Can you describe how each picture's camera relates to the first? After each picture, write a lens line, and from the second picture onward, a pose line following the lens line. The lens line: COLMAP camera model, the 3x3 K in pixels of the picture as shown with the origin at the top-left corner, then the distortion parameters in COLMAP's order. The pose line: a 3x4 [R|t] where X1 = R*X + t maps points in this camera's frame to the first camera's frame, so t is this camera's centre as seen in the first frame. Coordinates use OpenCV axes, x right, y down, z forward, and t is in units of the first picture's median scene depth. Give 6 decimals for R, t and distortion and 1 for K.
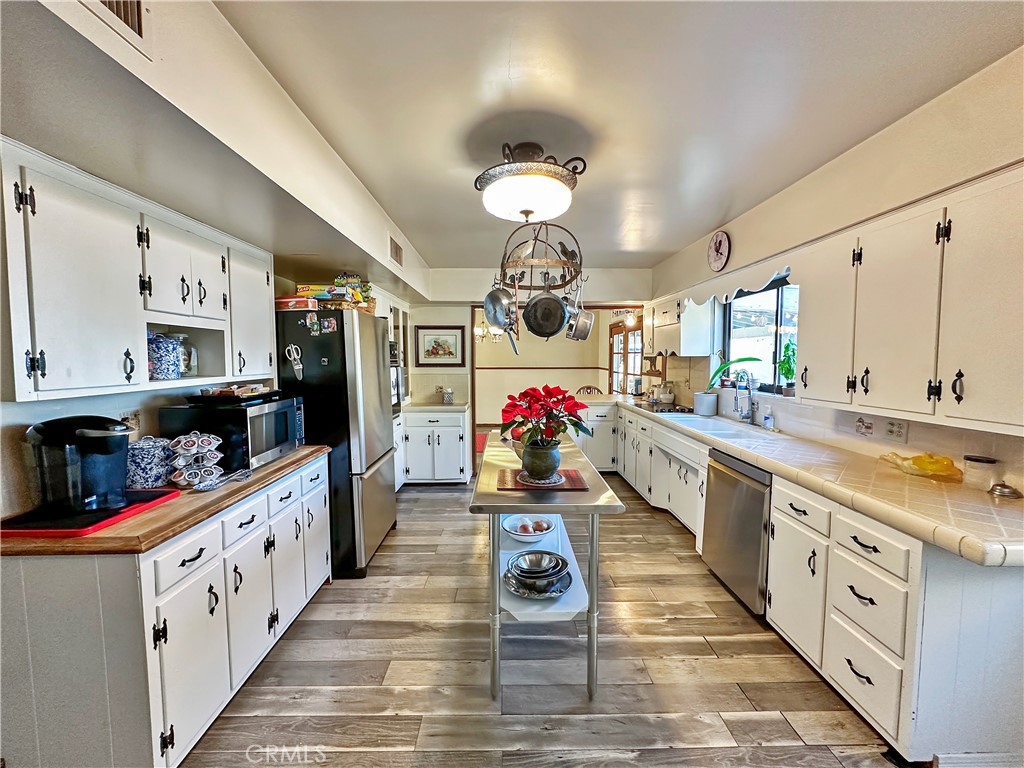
lens RADIAL K [[410.6, 0, 511.6], [0, 410.6, 382.7], [0, 0, 1]] dist [-0.003817, -0.000088]
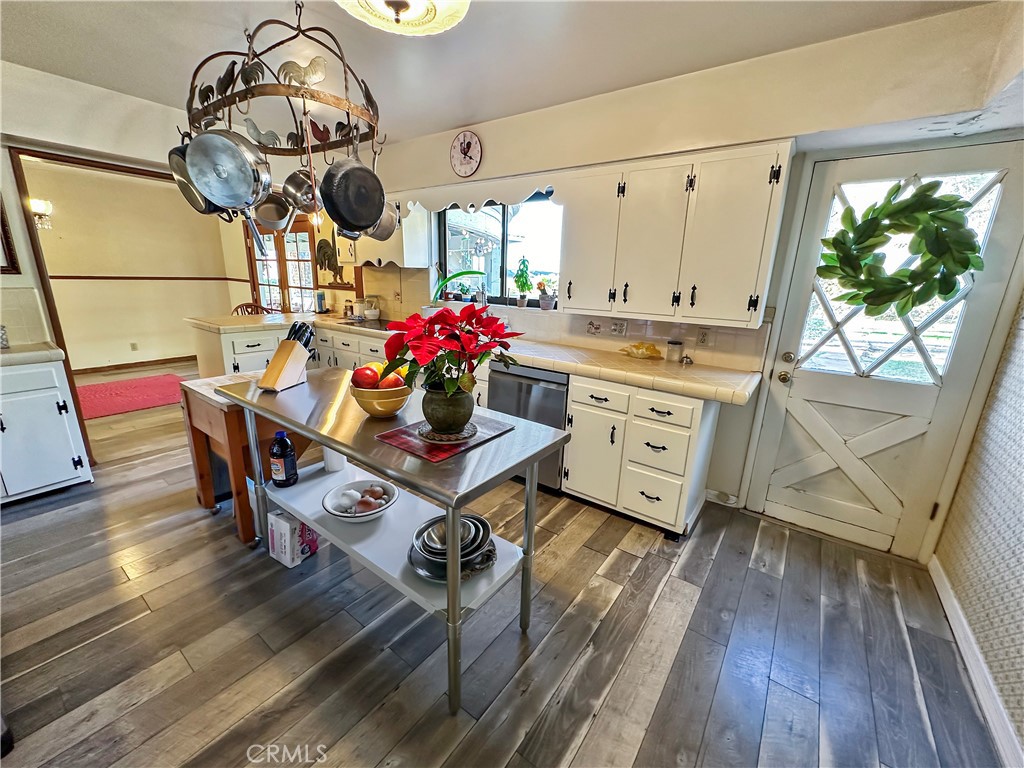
lens RADIAL K [[410.6, 0, 514.2], [0, 410.6, 383.4], [0, 0, 1]] dist [-0.003817, -0.000088]
pose [[0.599086, -0.184216, 0.779205, -0.385534], [0.017058, 0.975889, 0.217600, -0.012095], [-0.800503, -0.117069, 0.587784, 0.429848]]
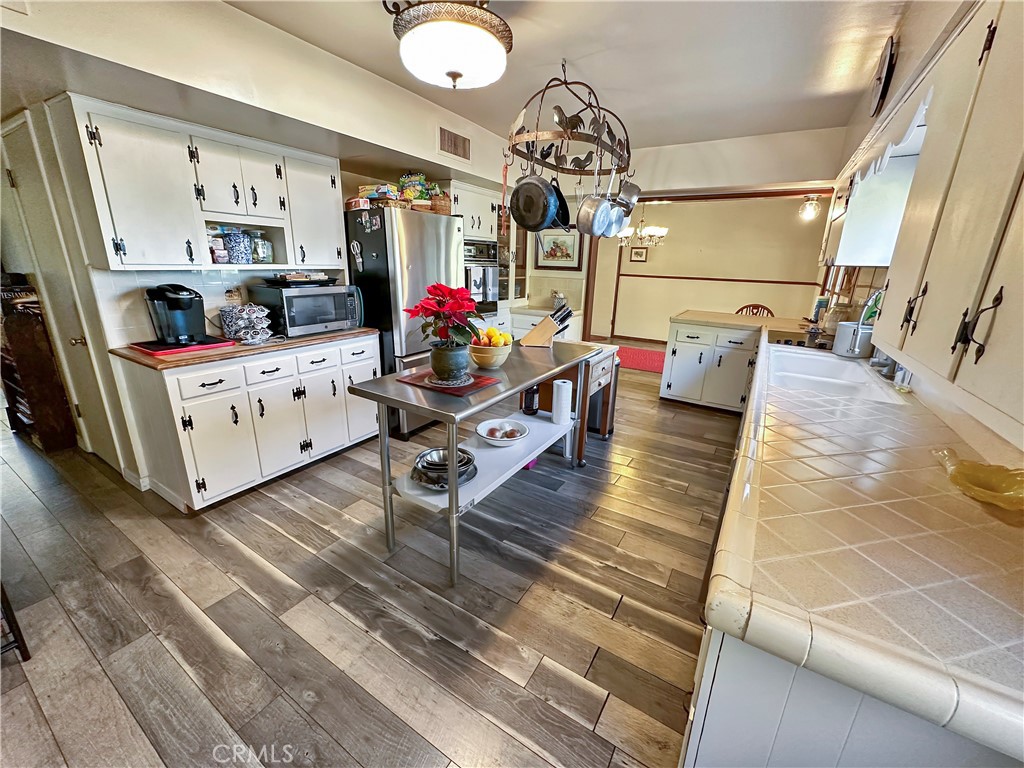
lens RADIAL K [[410.6, 0, 510.8], [0, 410.6, 383.2], [0, 0, 1]] dist [-0.003817, -0.000088]
pose [[0.840281, 0.179548, -0.511557, 0.637747], [-0.064197, 0.969882, 0.234964, -0.001091], [0.538337, -0.164595, 0.826500, 0.235630]]
